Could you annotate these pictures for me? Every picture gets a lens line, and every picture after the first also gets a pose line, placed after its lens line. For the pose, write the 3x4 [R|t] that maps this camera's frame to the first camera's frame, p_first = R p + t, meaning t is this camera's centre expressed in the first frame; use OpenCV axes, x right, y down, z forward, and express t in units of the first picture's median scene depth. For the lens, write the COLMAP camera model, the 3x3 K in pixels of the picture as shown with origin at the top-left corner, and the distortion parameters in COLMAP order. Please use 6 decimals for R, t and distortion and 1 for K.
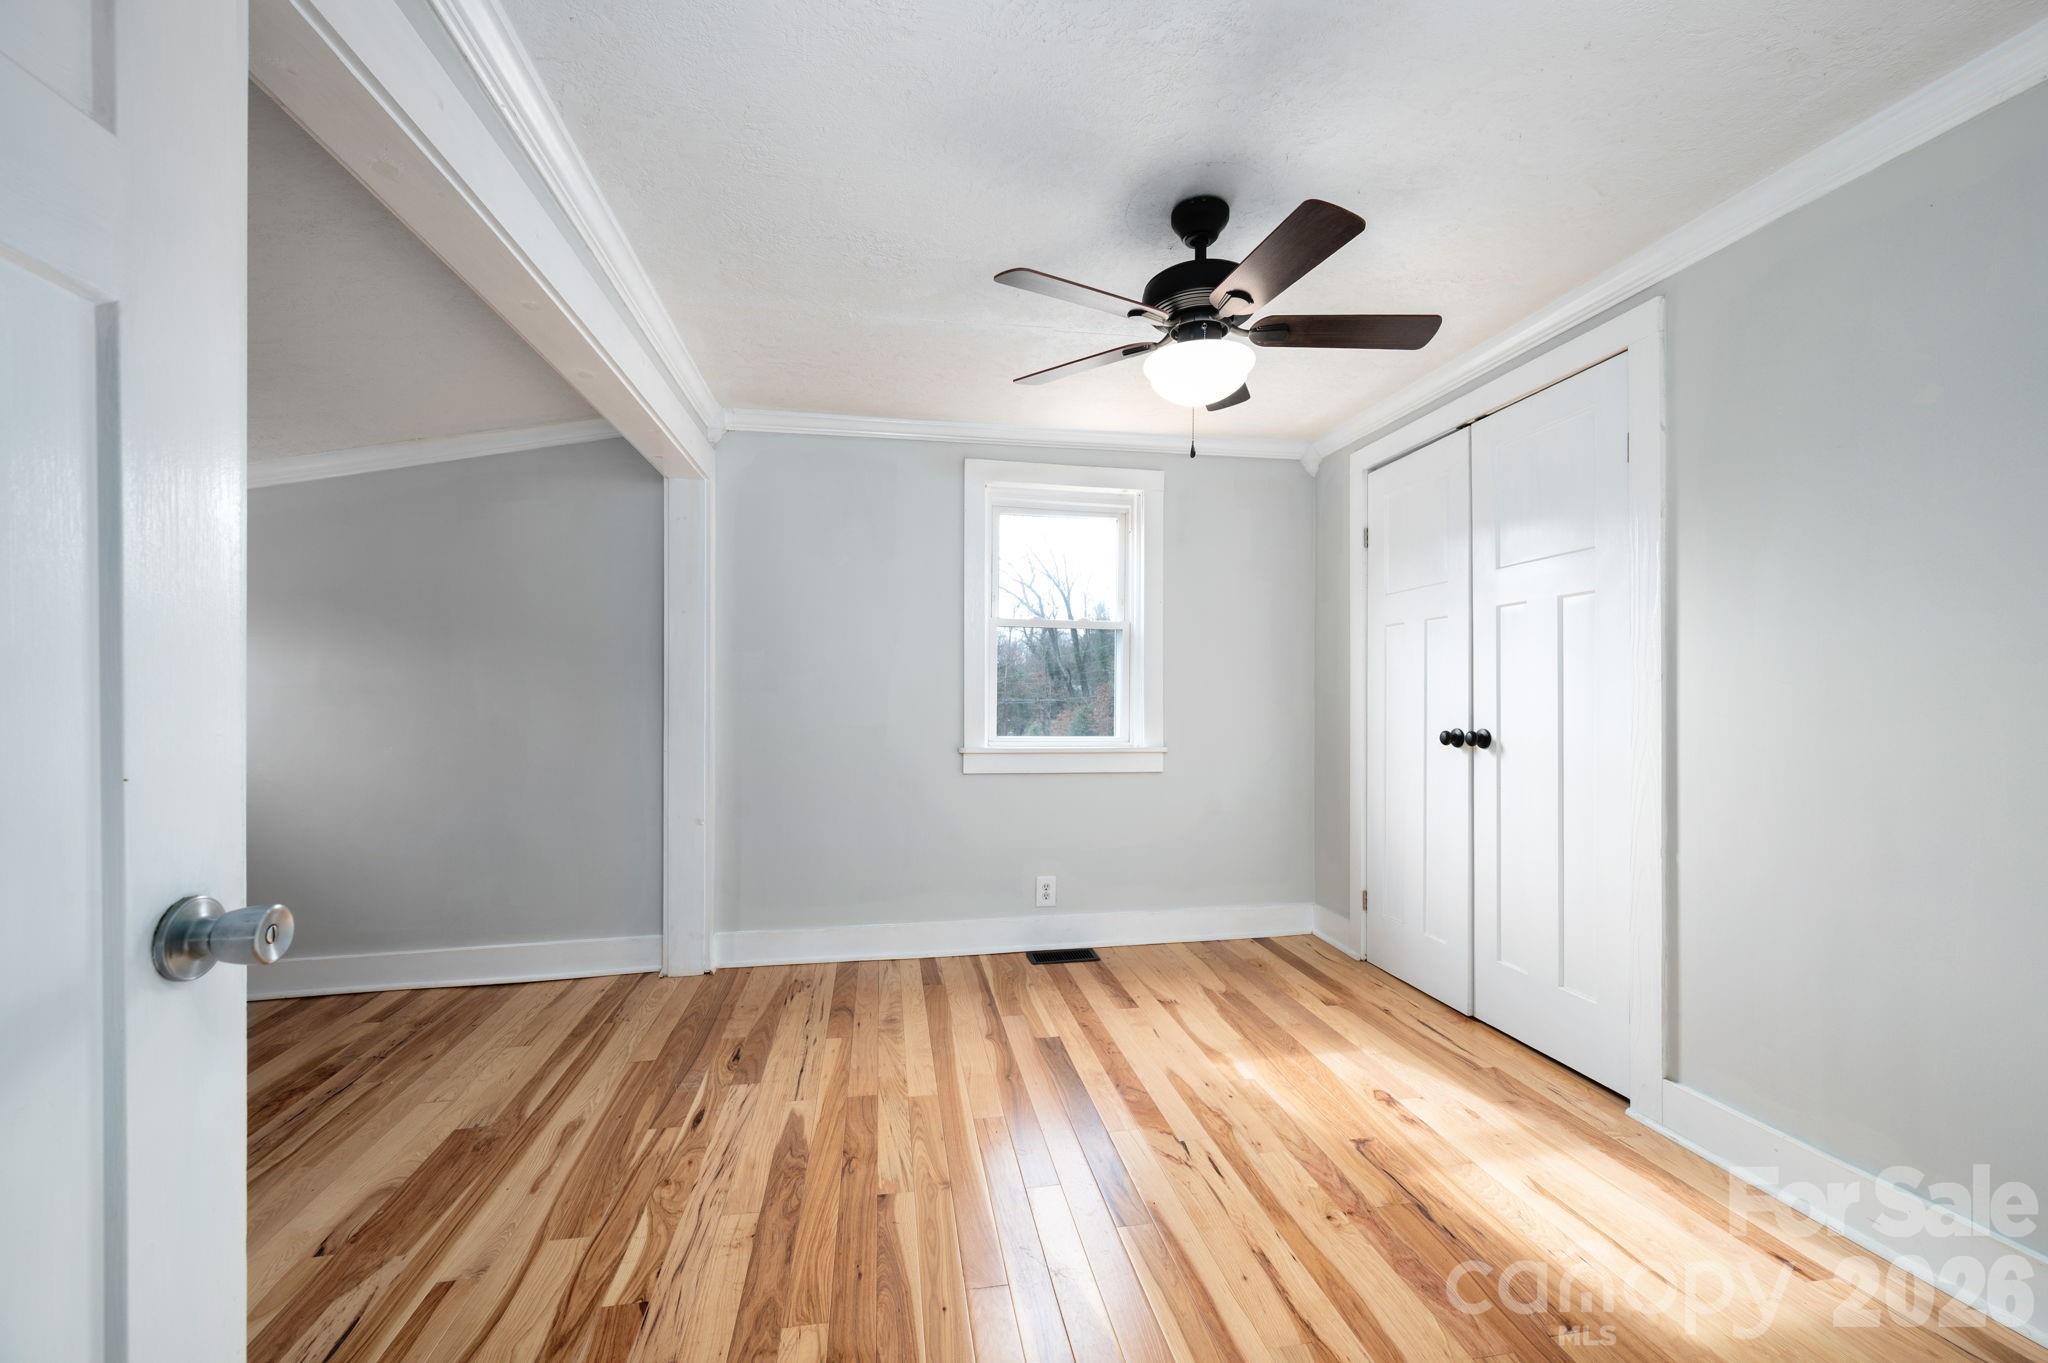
lens RADIAL K [[831.9, 0, 1037.0], [0, 831.9, 699.1], [0, 0, 1]] dist [-0.000591, -0.000219]
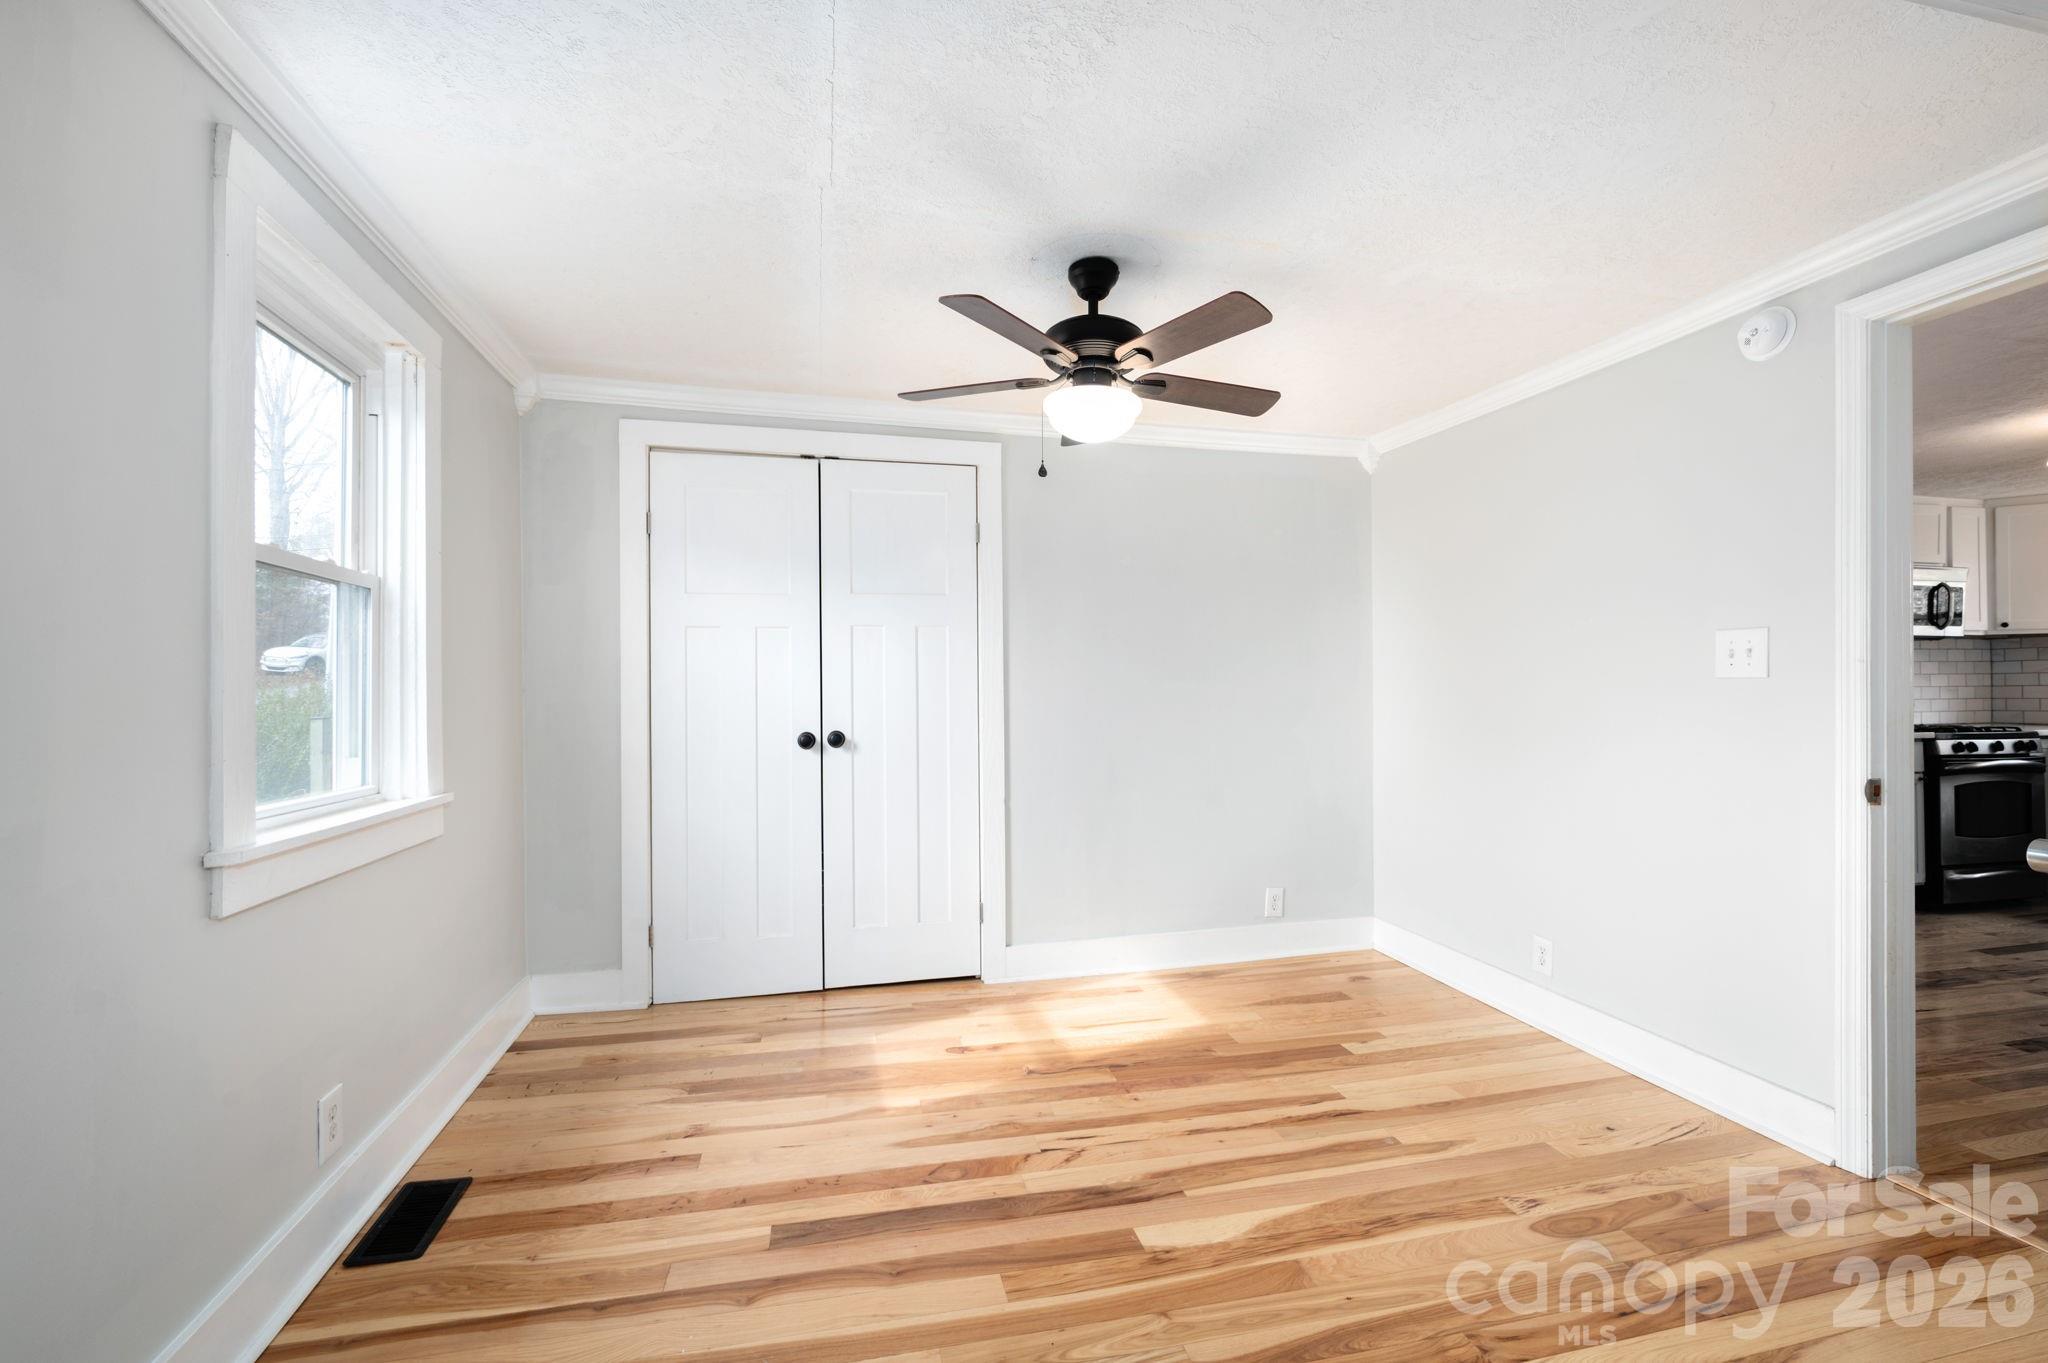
lens RADIAL K [[848.7, 0, 1024.0], [0, 848.7, 681.5], [0, 0, 1]] dist [-0.001335, -0.000232]
pose [[-0.055438, 0.006127, 0.998443, -0.667517], [0.003752, 0.999975, -0.005928, -0.024728], [-0.998455, 0.003418, -0.055460, 0.838954]]
